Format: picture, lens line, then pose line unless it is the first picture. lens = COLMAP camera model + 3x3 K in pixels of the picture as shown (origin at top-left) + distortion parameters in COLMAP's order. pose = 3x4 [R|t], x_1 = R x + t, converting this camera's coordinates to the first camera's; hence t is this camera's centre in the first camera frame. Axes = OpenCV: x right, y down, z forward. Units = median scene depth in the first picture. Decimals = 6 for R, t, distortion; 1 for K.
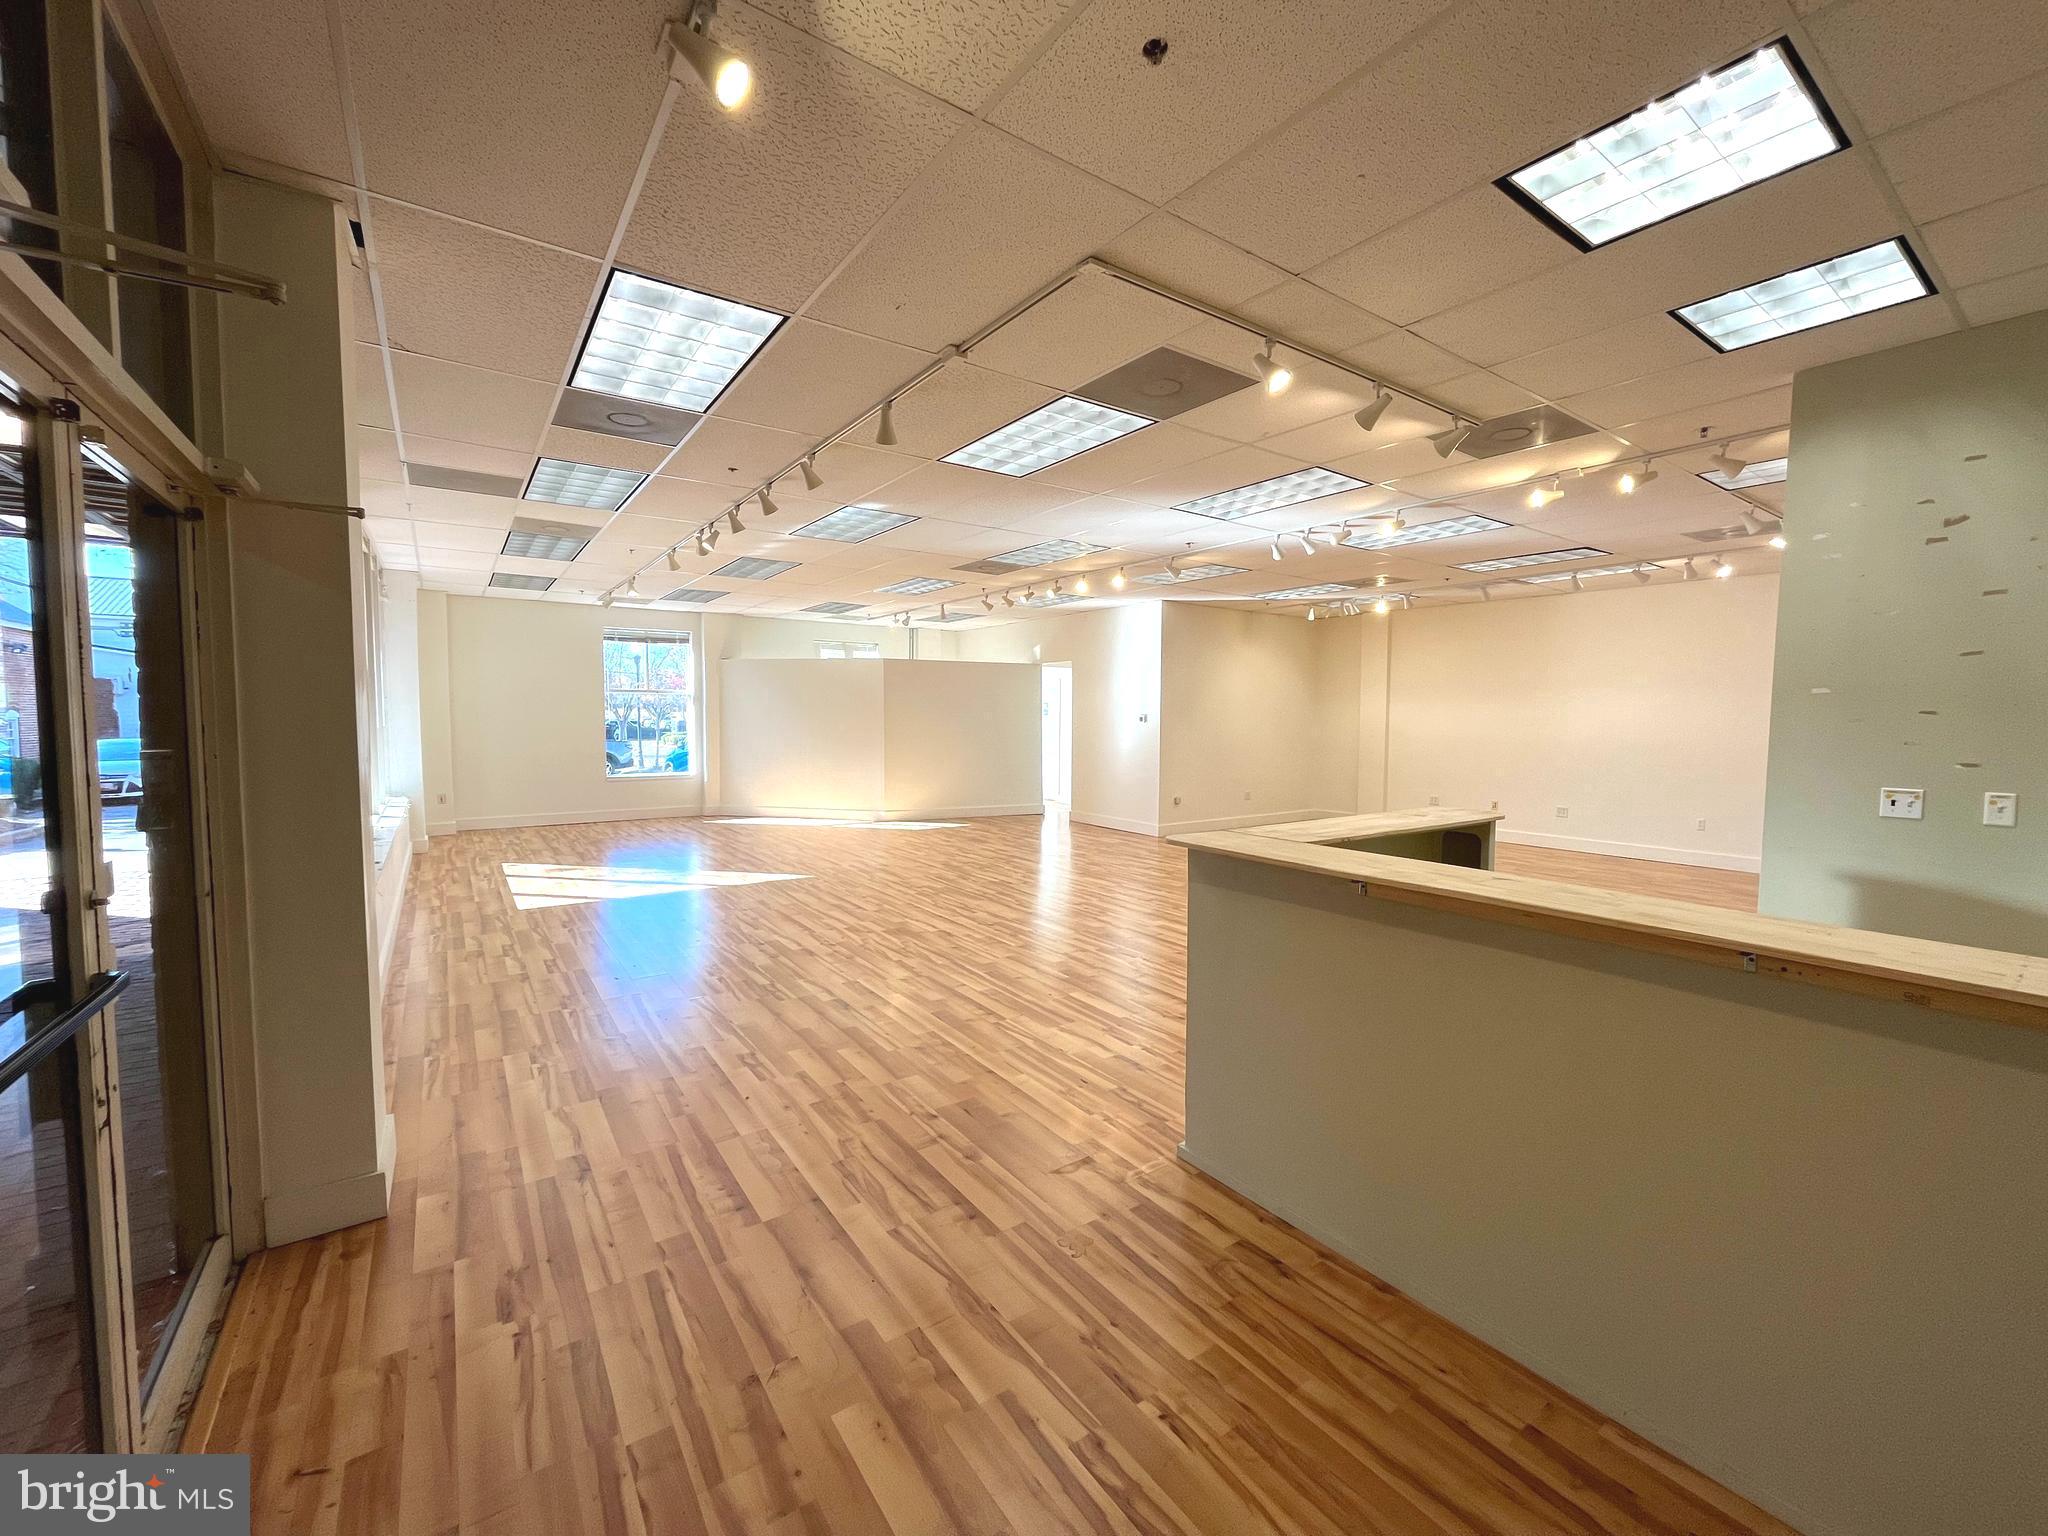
lens RADIAL K [[824.8, 0, 1027.3], [0, 824.8, 764.2], [0, 0, 1]] dist [-0.001331, -0.000191]
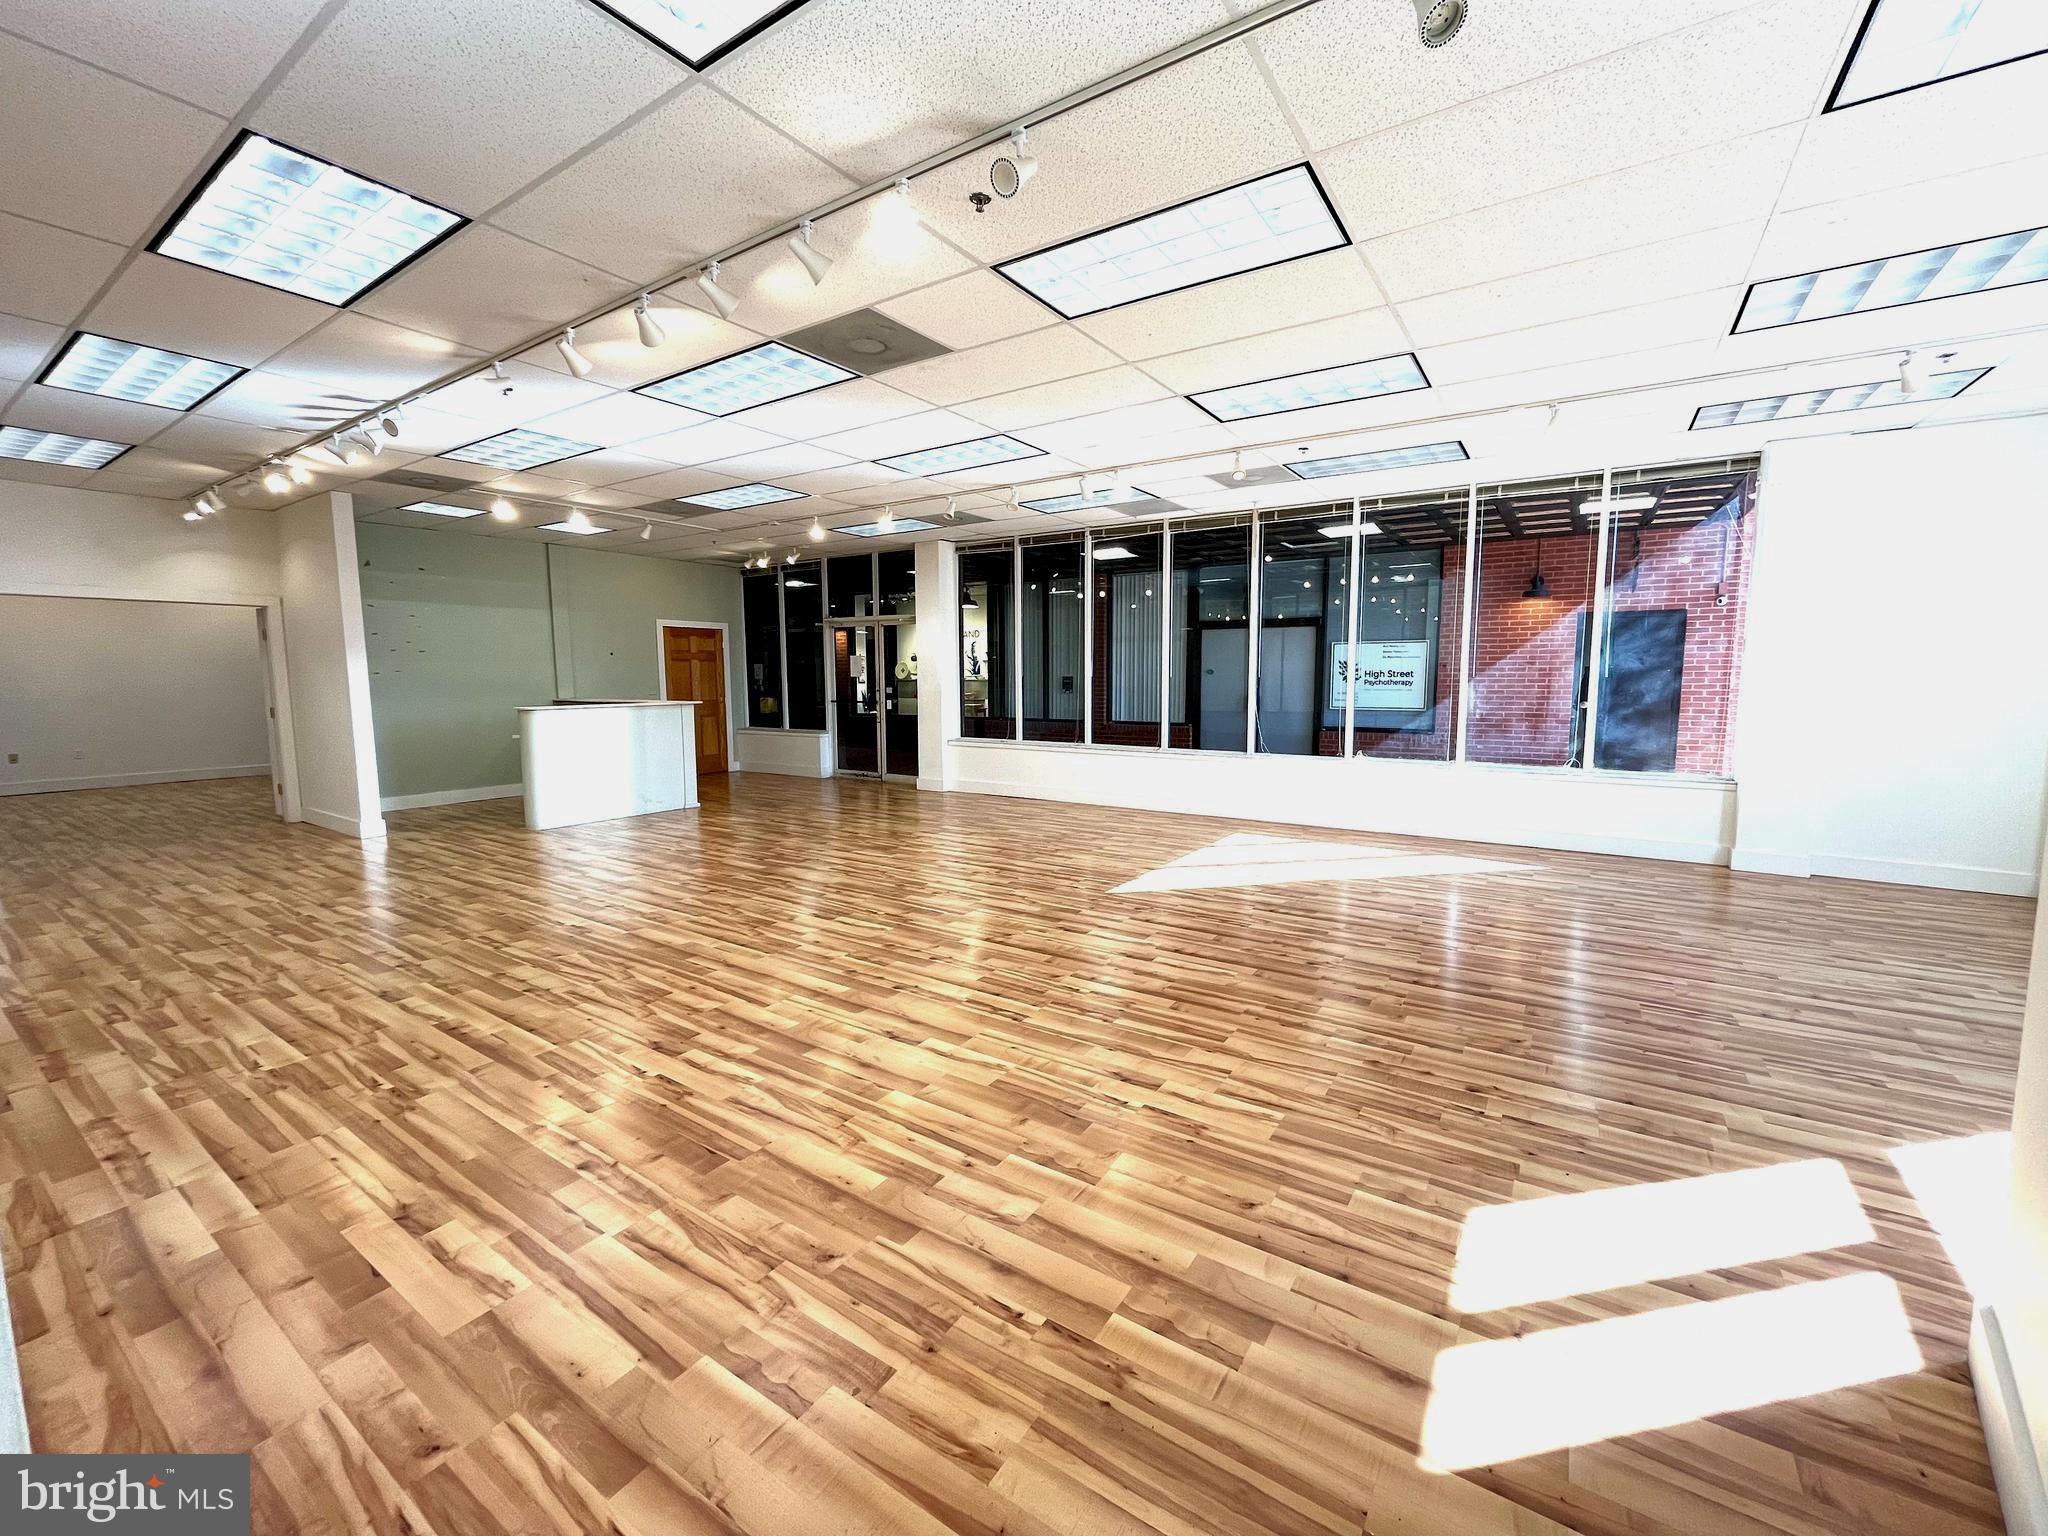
lens RADIAL K [[824.8, 0, 1026.9], [0, 824.8, 764.1], [0, 0, 1]] dist [-0.001331, -0.000191]
pose [[-0.933122, 0.042325, -0.357060, 0.485603], [-0.017247, 0.986636, 0.162025, -0.047659], [0.359146, 0.157347, -0.919922, 1.813494]]
